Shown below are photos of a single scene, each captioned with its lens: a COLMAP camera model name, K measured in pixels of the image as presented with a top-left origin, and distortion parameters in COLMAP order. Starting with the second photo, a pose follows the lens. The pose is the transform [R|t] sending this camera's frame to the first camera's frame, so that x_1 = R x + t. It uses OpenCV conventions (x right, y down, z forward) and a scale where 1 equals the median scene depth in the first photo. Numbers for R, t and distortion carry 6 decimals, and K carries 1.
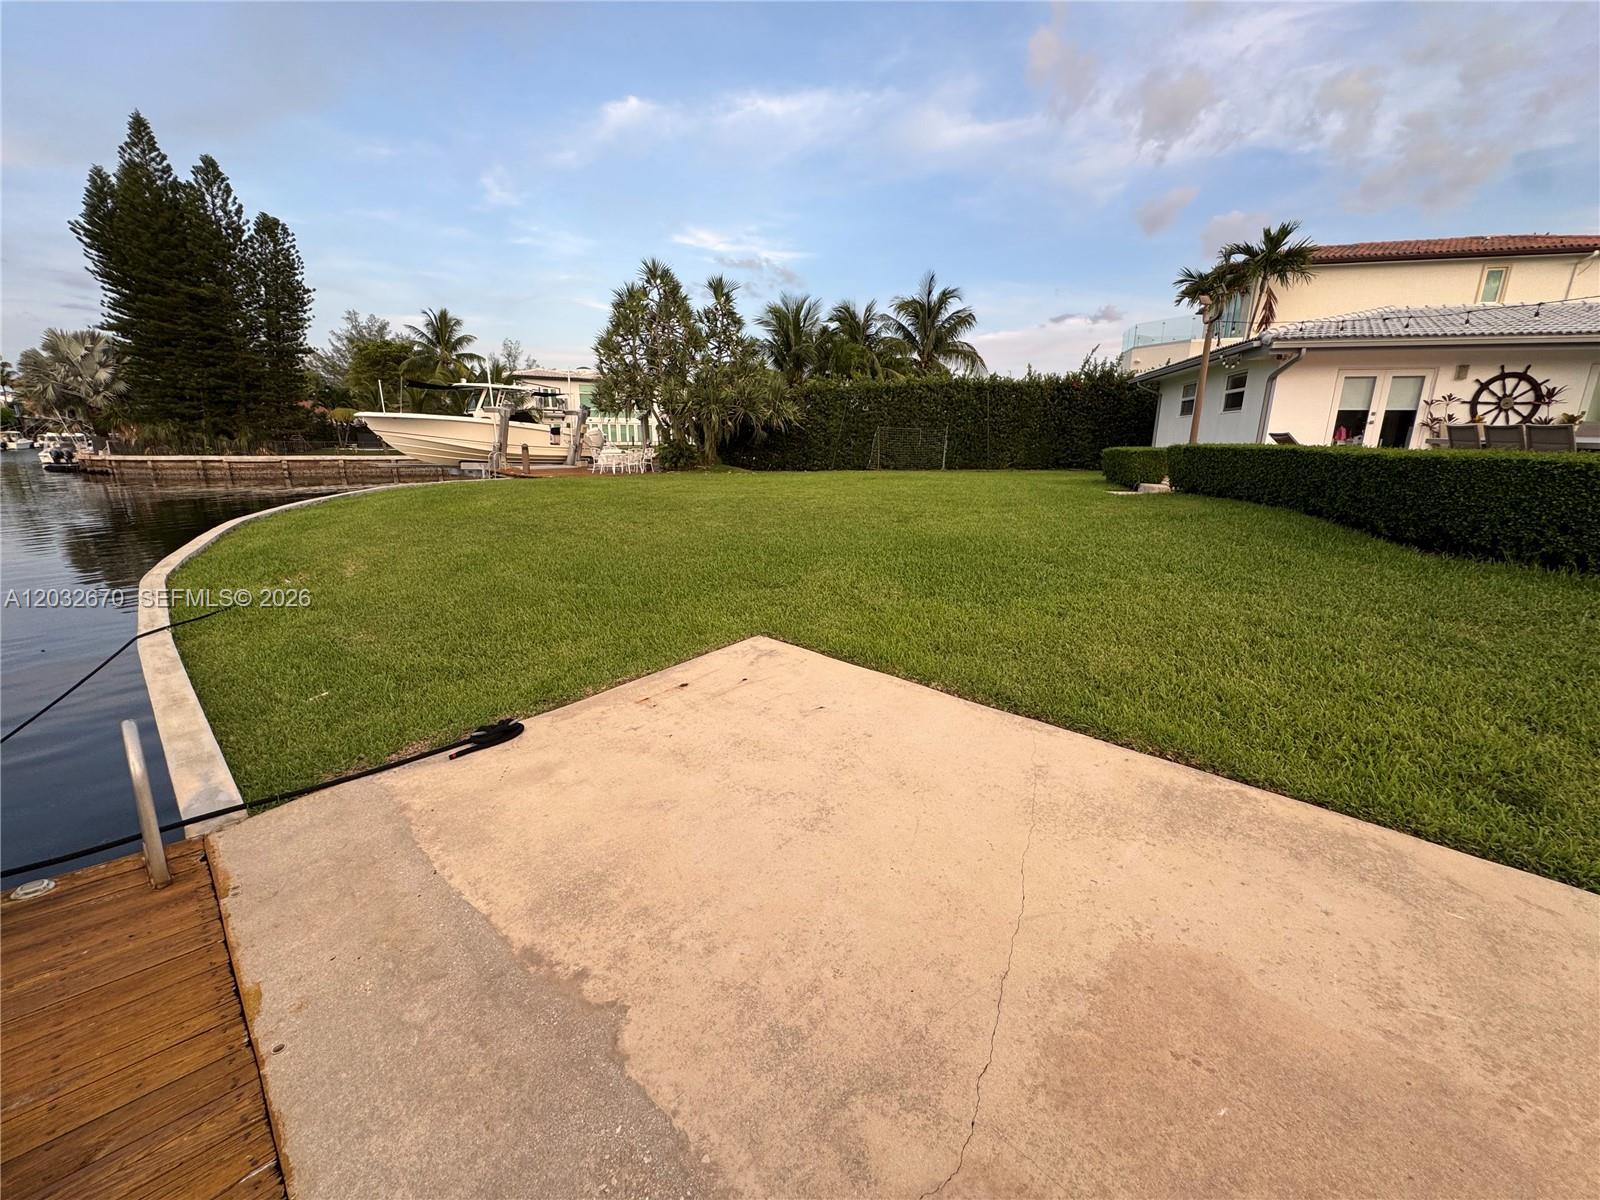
lens RADIAL K [[641.8, 0, 801.0], [0, 641.8, 600.6], [0, 0, 1]] dist [-0.004237, 0.000660]
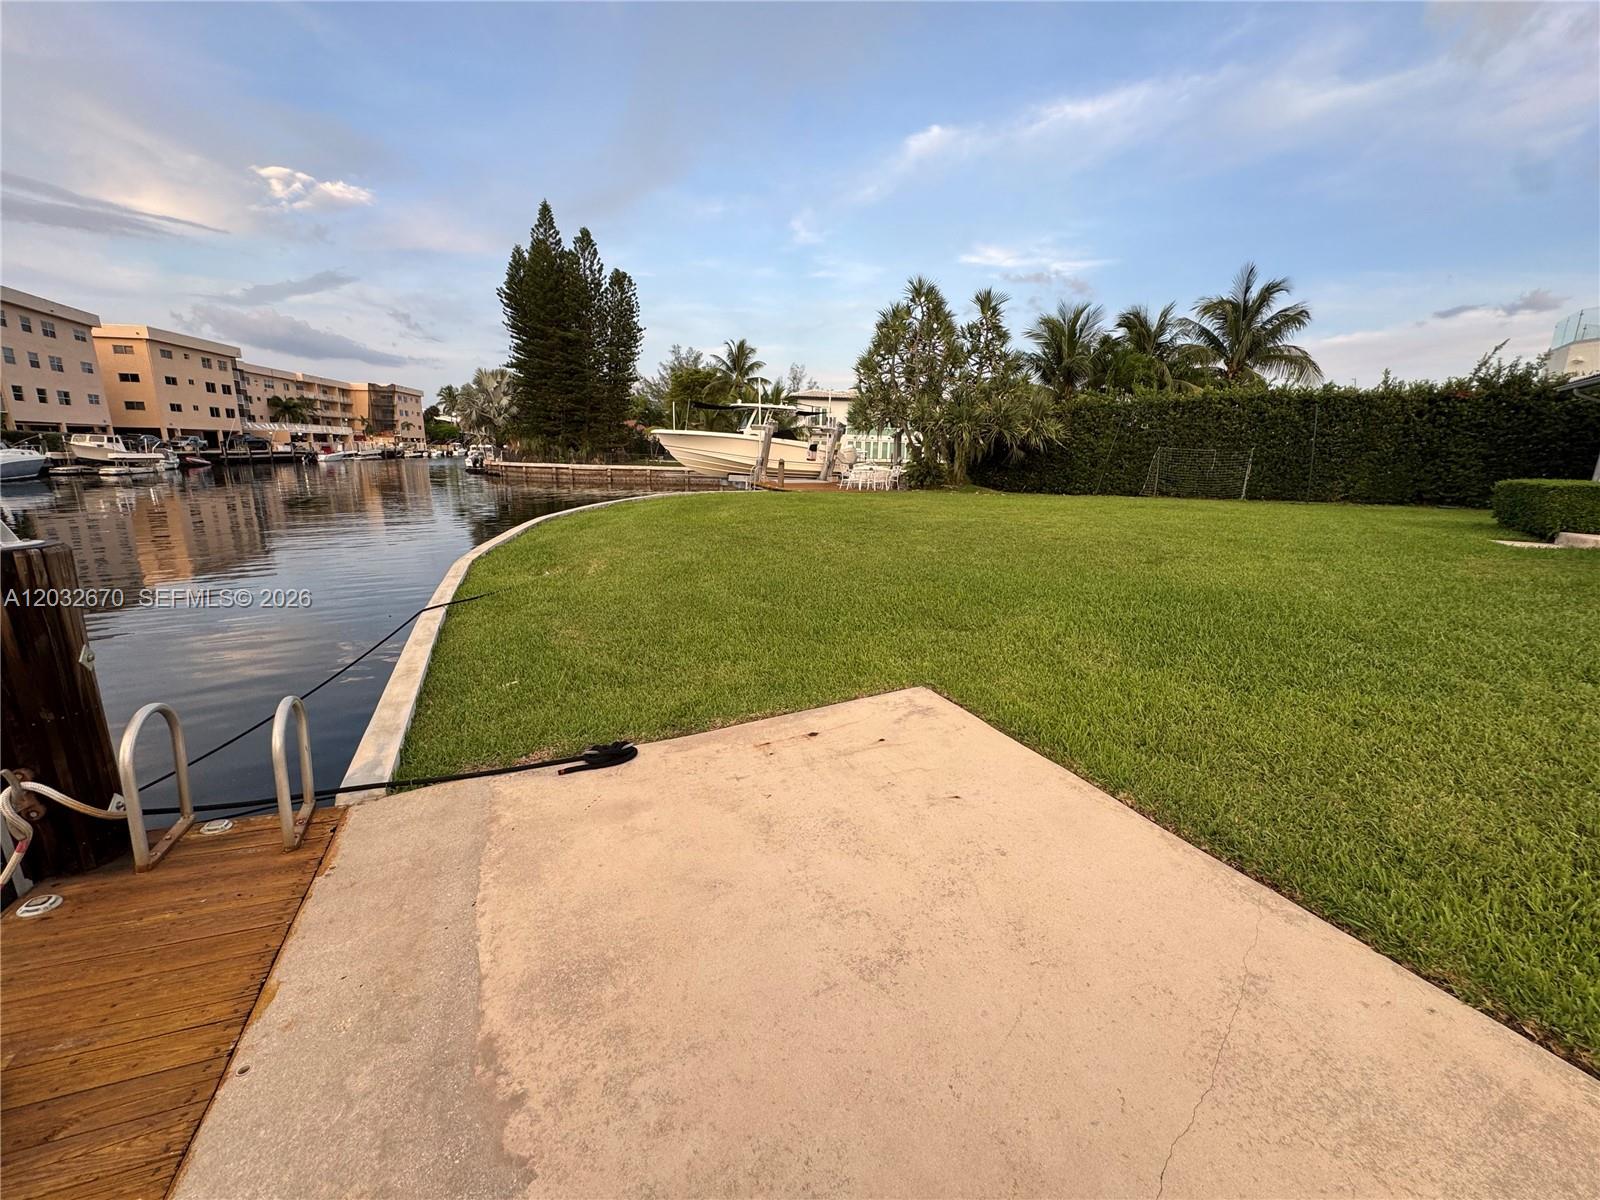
lens RADIAL K [[641.8, 0, 800.1], [0, 641.8, 600.4], [0, 0, 1]] dist [-0.004237, 0.000660]
pose [[0.921419, 0.100394, -0.375378, 0.018350], [-0.110297, 0.993887, -0.004926, -0.007288], [0.372589, 0.045942, 0.926859, 0.025988]]
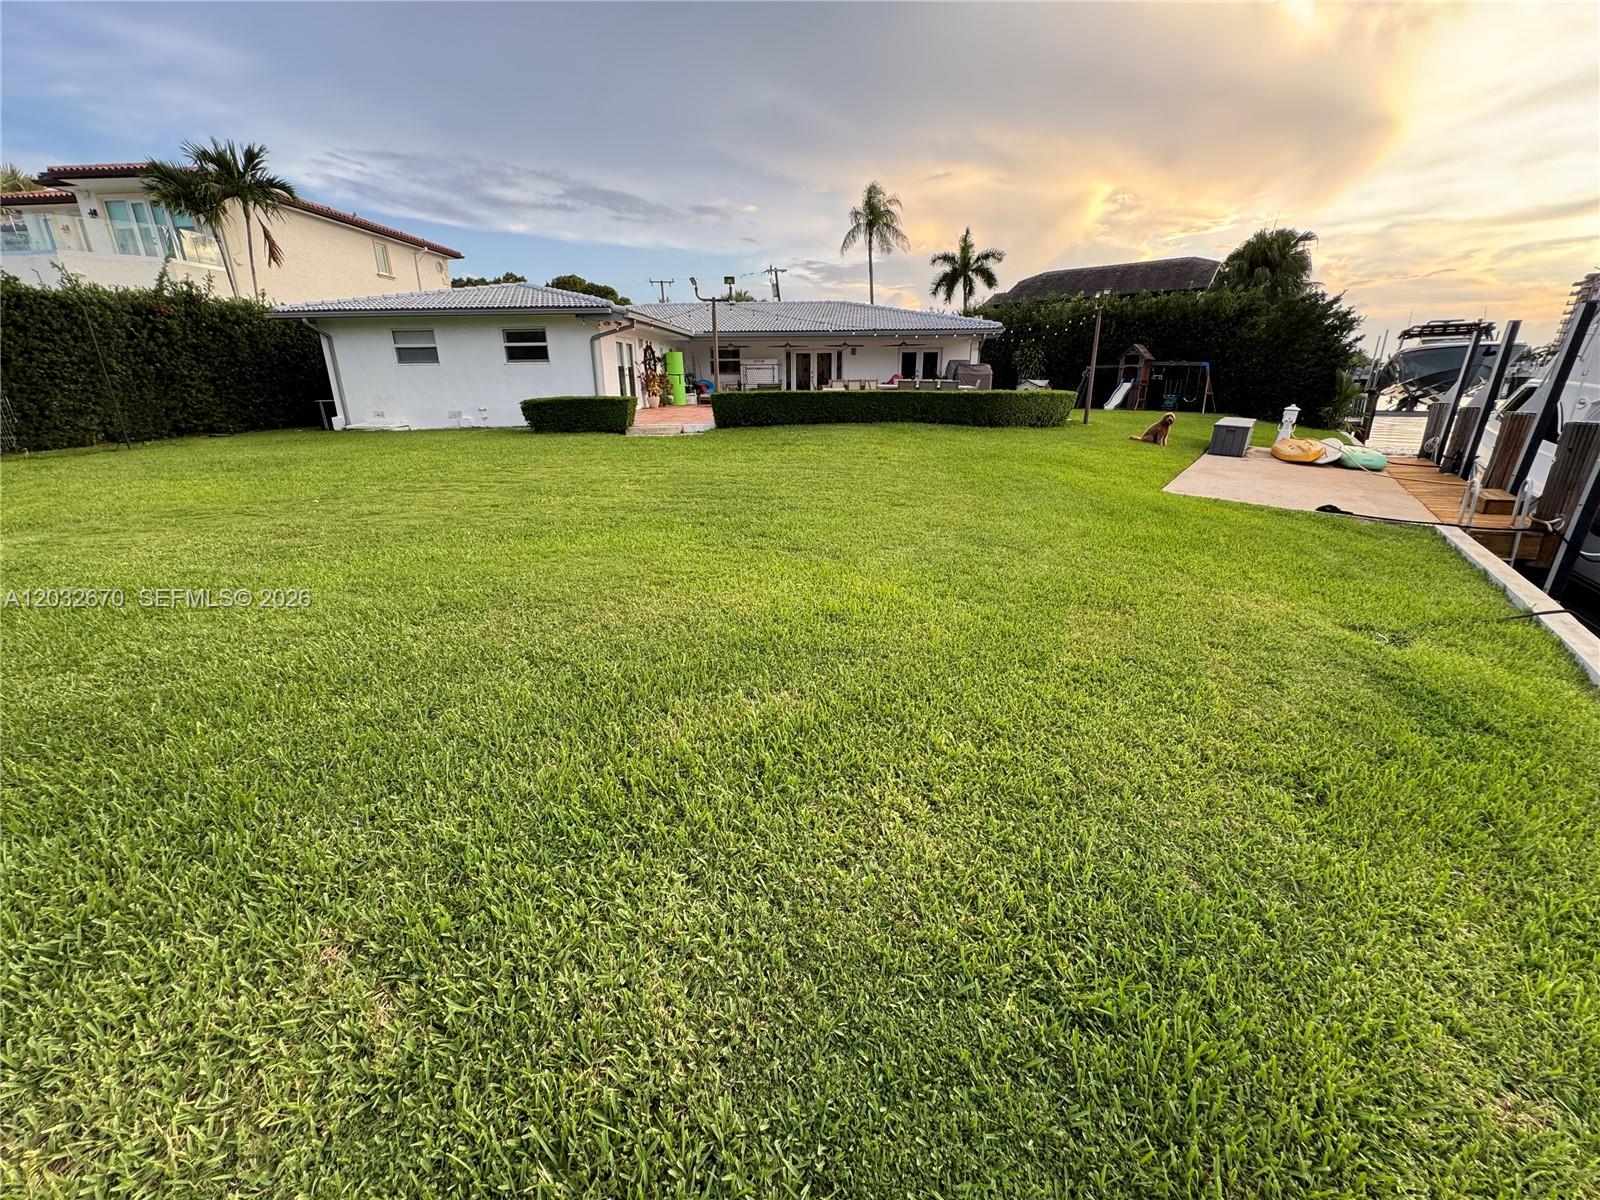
lens RADIAL K [[641.8, 0, 801.3], [0, 641.8, 596.1], [0, 0, 1]] dist [-0.004237, 0.000660]
pose [[-0.135158, -0.313434, 0.939942, -0.354755], [0.249775, 0.907232, 0.338442, -0.112157], [-0.958825, 0.280517, -0.044332, 0.430213]]
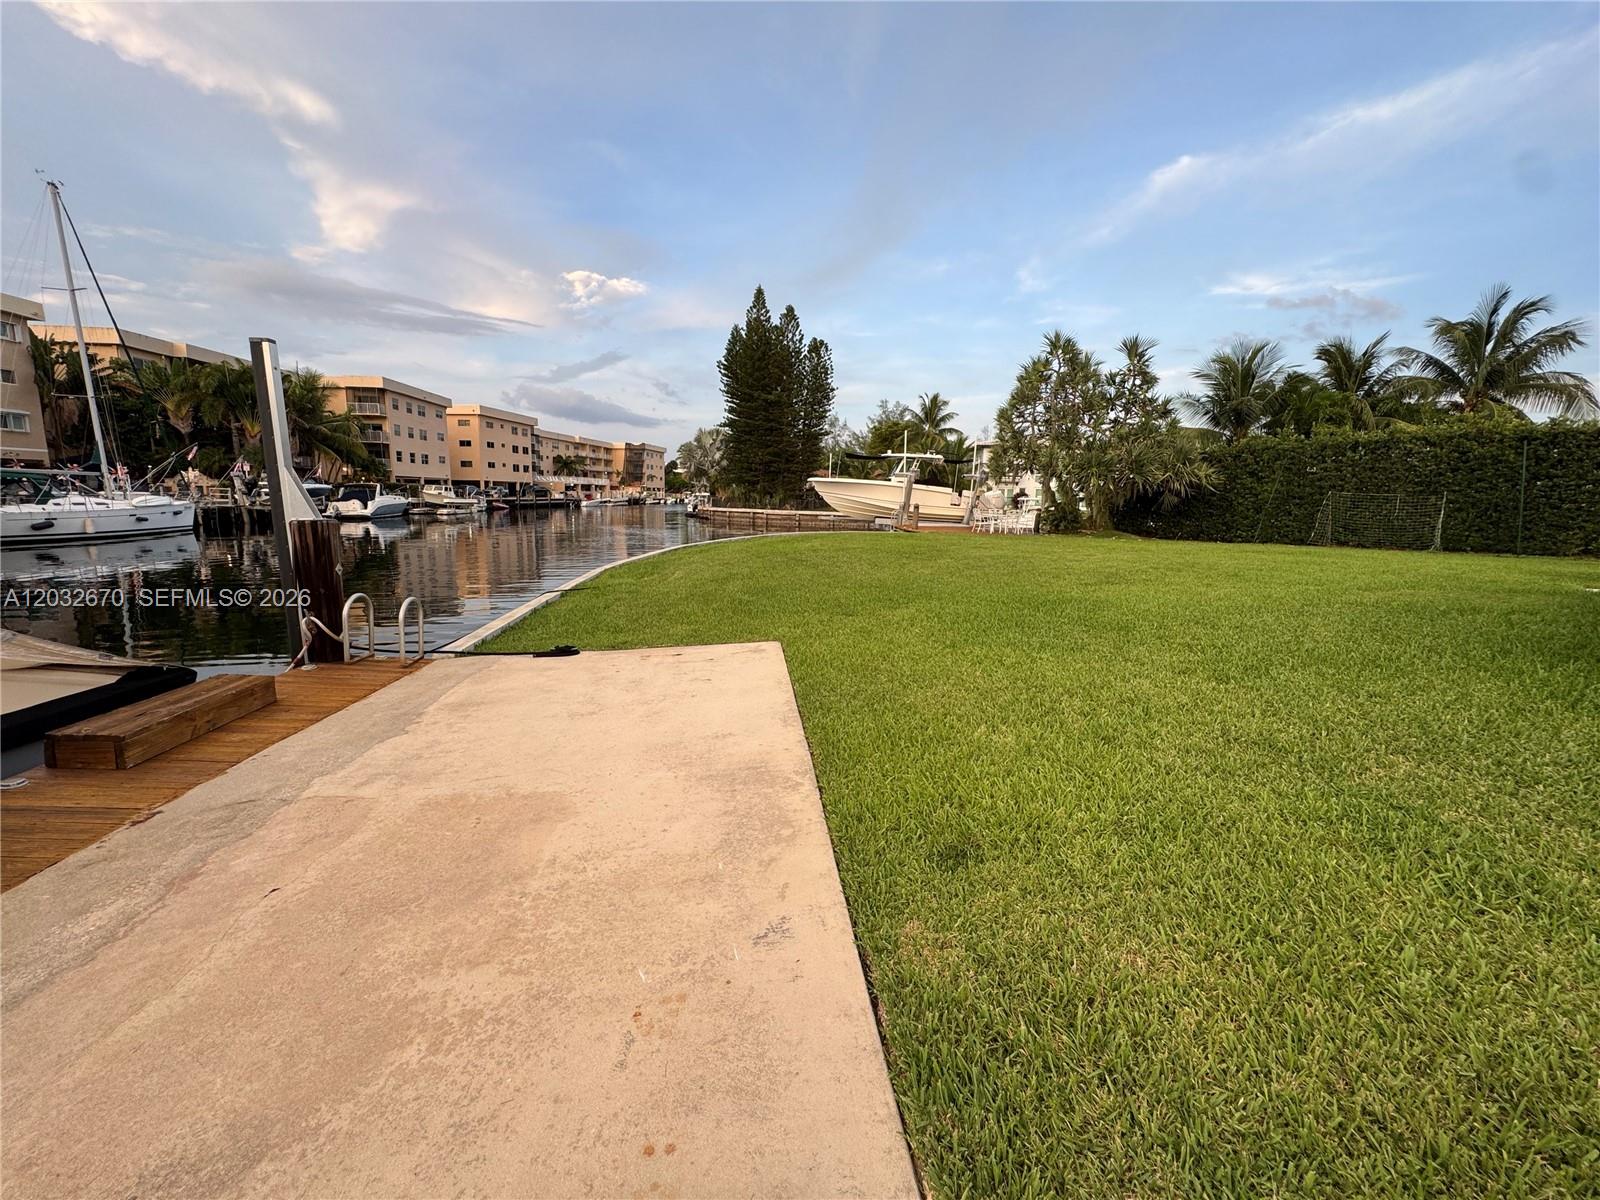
lens RADIAL K [[641.8, 0, 799.5], [0, 641.8, 600.9], [0, 0, 1]] dist [-0.004237, 0.000660]
pose [[0.751352, 0.116689, -0.649502, 0.150779], [-0.179354, 0.983302, -0.030820, 0.001414], [0.635061, 0.139647, 0.759735, 0.009227]]
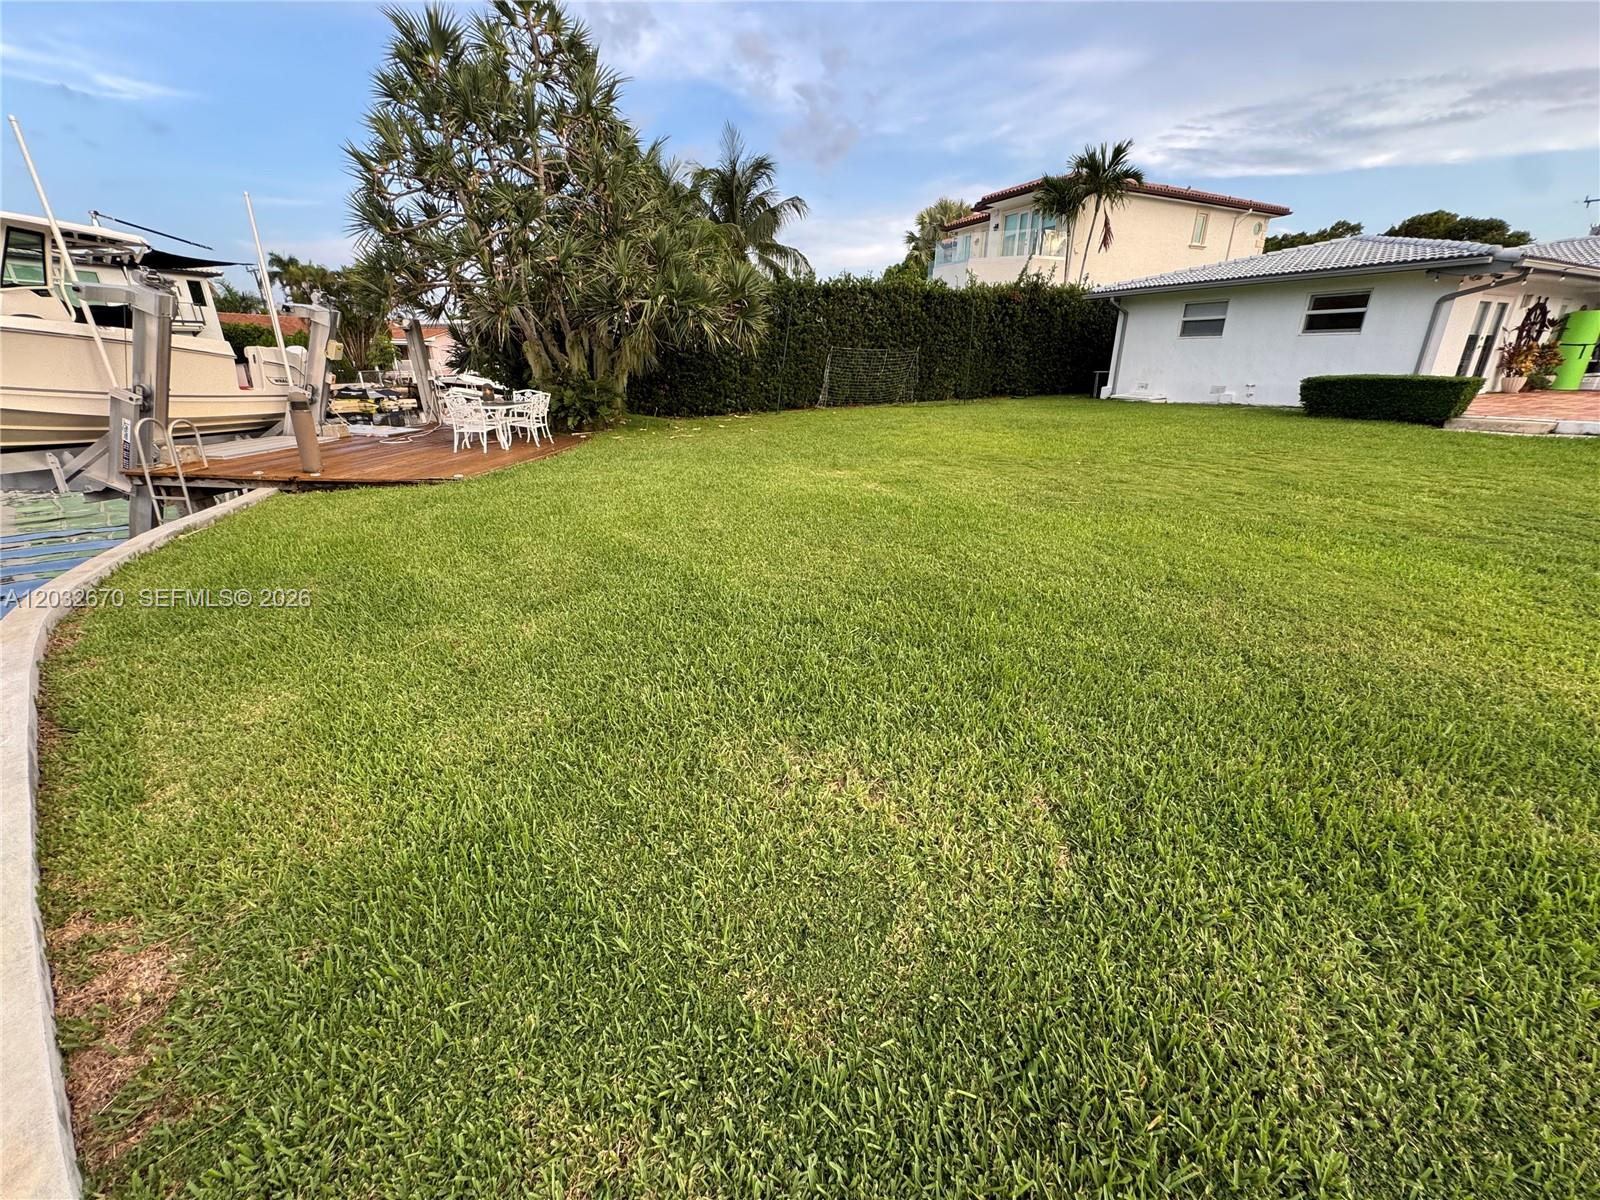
lens RADIAL K [[641.8, 0, 800.2], [0, 641.8, 598.6], [0, 0, 1]] dist [-0.004237, 0.000660]
pose [[0.776743, -0.227475, 0.587304, -0.370827], [0.160951, 0.973227, 0.164084, -0.117187], [-0.608905, -0.032923, 0.792559, 0.432710]]
